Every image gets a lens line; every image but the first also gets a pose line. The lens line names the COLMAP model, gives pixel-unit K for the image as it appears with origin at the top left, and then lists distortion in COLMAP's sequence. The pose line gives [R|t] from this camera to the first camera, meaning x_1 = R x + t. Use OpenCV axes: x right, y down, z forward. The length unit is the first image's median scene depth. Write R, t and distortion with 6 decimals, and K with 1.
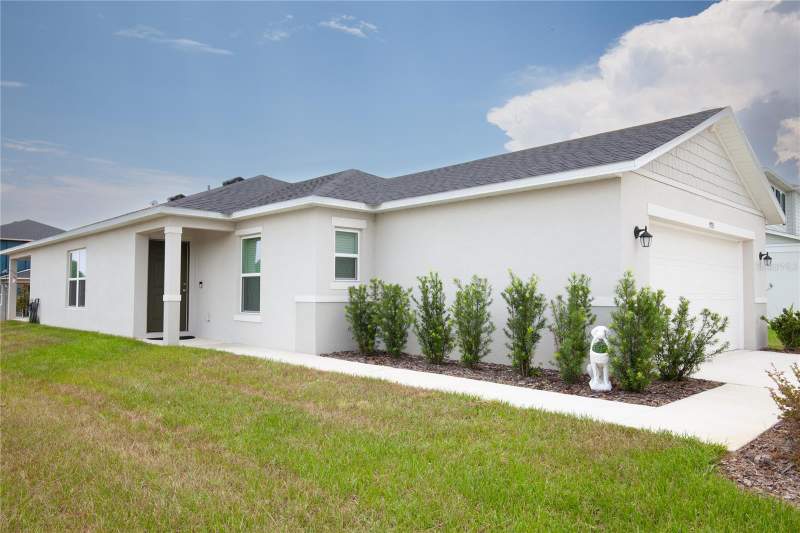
lens RADIAL K [[567.8, 0, 398.1], [0, 567.8, 264.8], [0, 0, 1]] dist [0.002742, -0.000179]
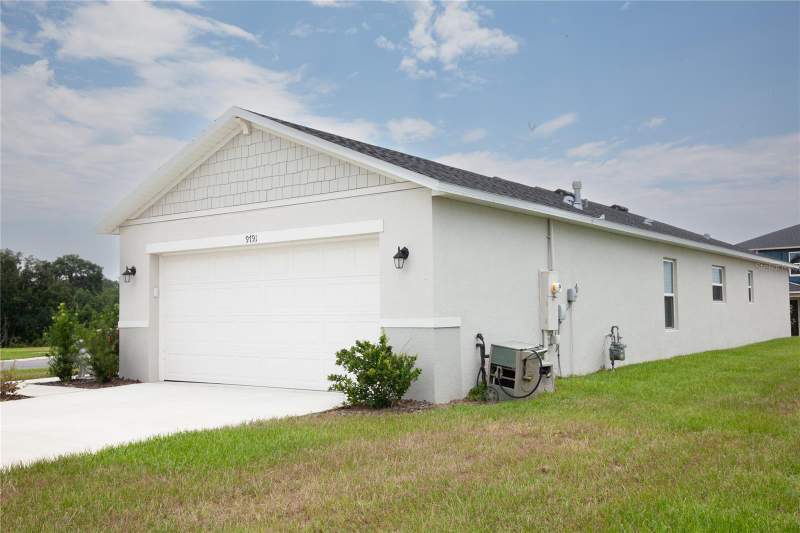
lens RADIAL K [[792.1, 0, 401.7], [0, 792.1, 266.0], [0, 0, 1]] dist [0.003217, 0.000000]
pose [[0.159008, -0.063402, -0.985239, 1.650832], [0.067456, 0.996301, -0.053227, 0.049794], [0.984970, -0.057997, 0.162696, 0.940230]]
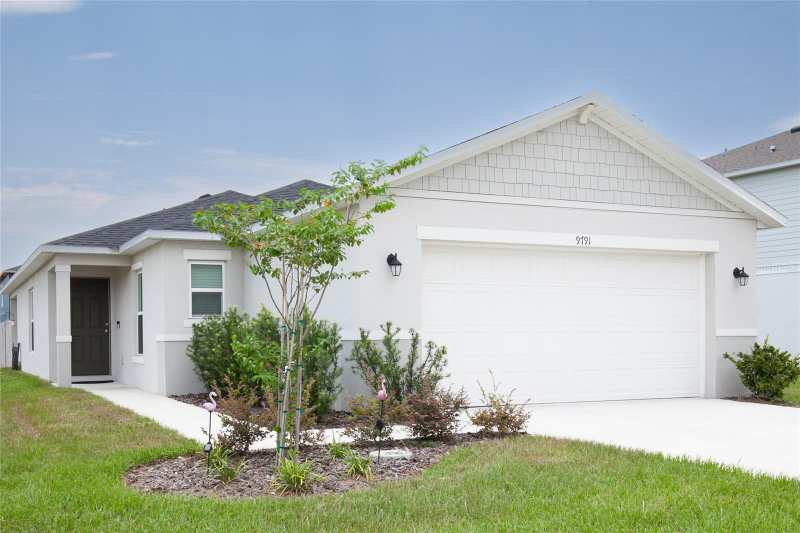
lens RADIAL K [[895.1, 0, 366.4], [0, 895.1, 349.0], [0, 0, 1]] dist [-0.005055, 0.000000]
pose [[0.945862, -0.008060, -0.324468, 0.611781], [0.029245, 0.997742, 0.060468, -0.001413], [0.323248, -0.066684, 0.943962, -0.288532]]
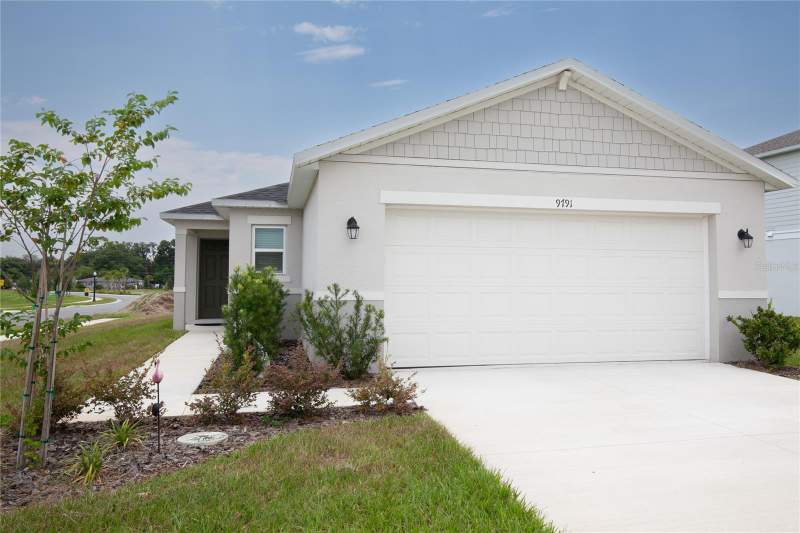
lens RADIAL K [[657.0, 0, 431.9], [0, 657.0, 247.4], [0, 0, 1]] dist [-0.009579, -0.000428]
pose [[0.865622, -0.027612, -0.499937, 0.783526], [0.026483, 0.999605, -0.009356, -0.002028], [0.499998, -0.005141, 0.866011, 0.073558]]
